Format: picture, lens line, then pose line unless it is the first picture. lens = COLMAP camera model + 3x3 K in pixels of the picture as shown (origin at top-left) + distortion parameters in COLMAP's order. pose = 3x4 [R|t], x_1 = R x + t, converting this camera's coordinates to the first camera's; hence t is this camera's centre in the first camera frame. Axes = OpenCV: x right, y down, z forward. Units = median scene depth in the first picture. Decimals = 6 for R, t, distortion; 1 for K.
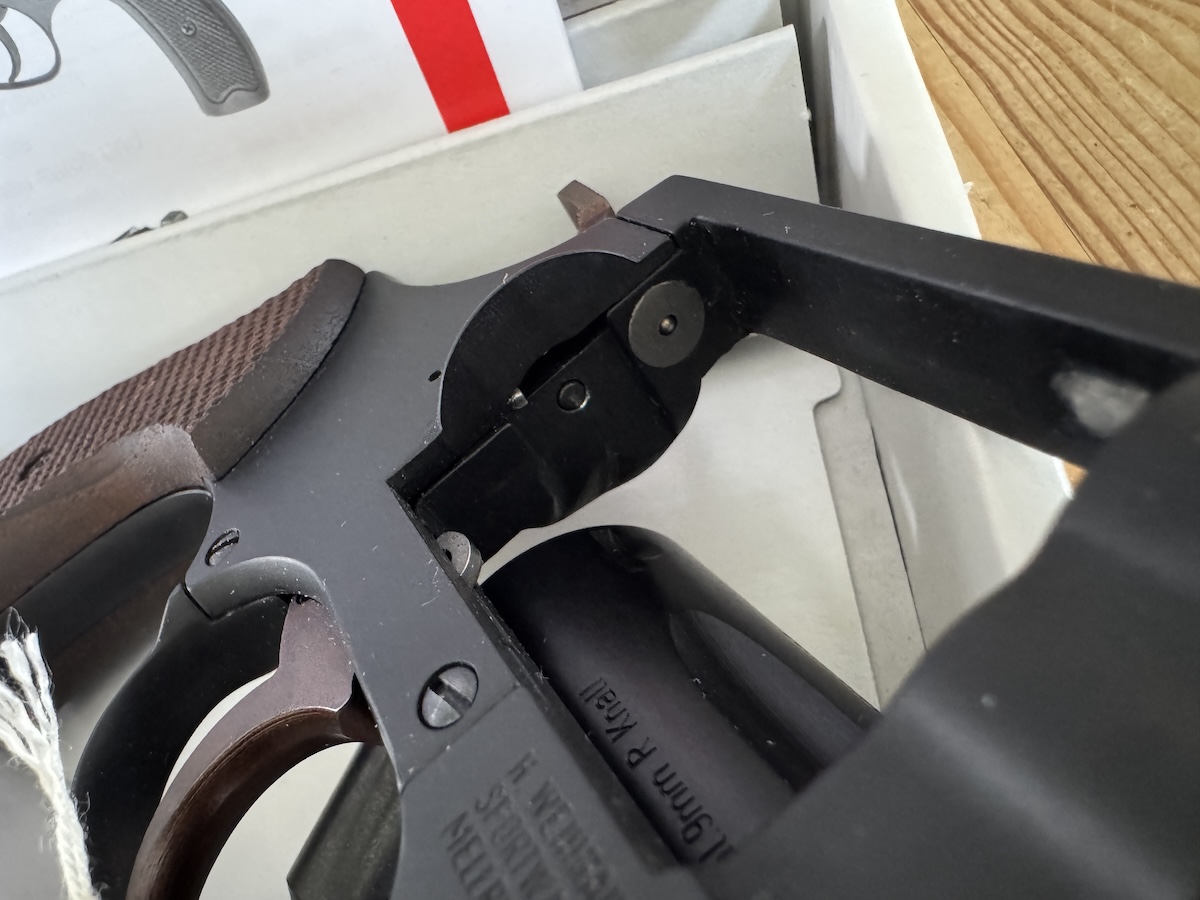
lens RADIAL K [[803.0, 0, 594.9], [0, 803.0, 444.9], [0, 0, 1]] dist [0.001808, 0.008359]
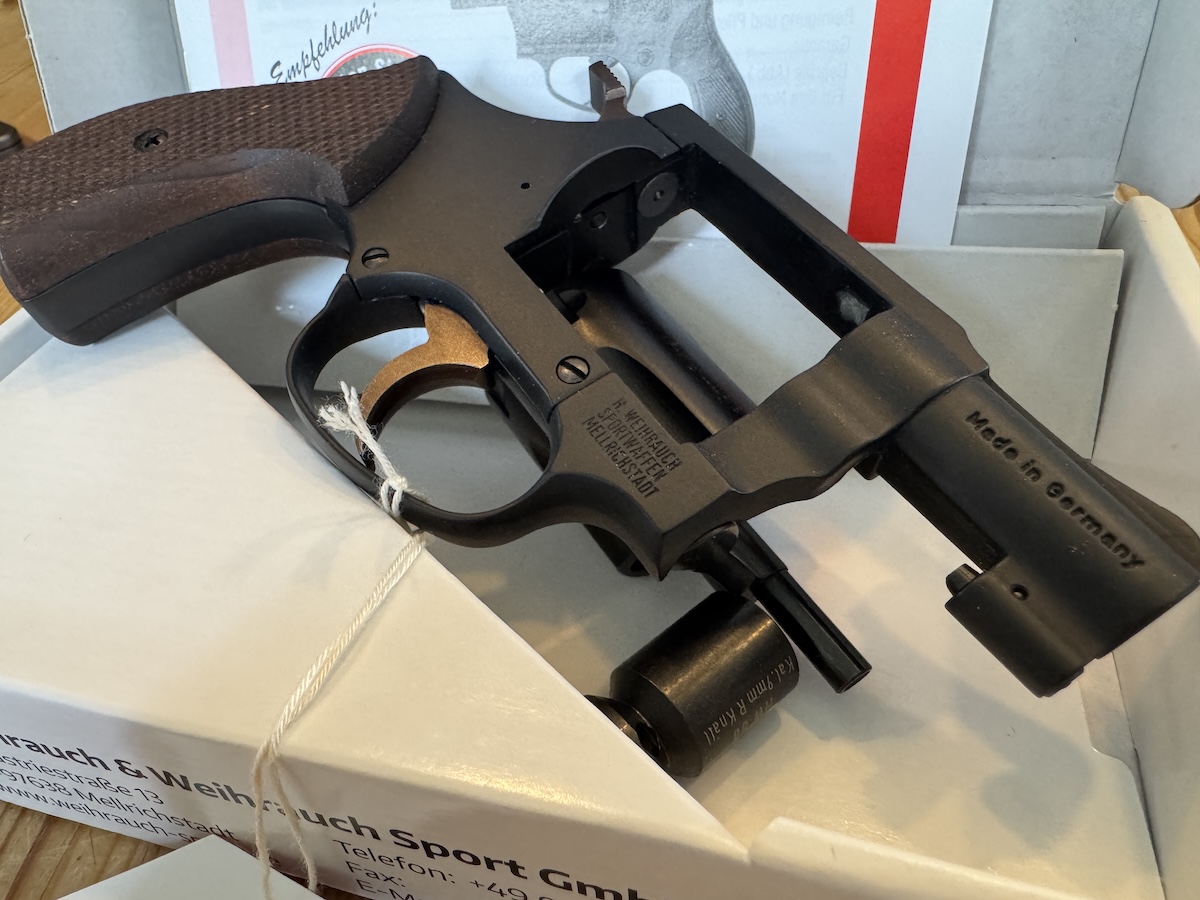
lens RADIAL K [[803.0, 0, 597.6], [0, 803.0, 453.5], [0, 0, 1]] dist [0.001808, 0.008359]
pose [[0.898153, 0.147261, 0.414289, -0.973731], [-0.267548, 0.930767, 0.249182, -0.036779], [-0.348912, -0.334645, 0.875370, -0.986927]]
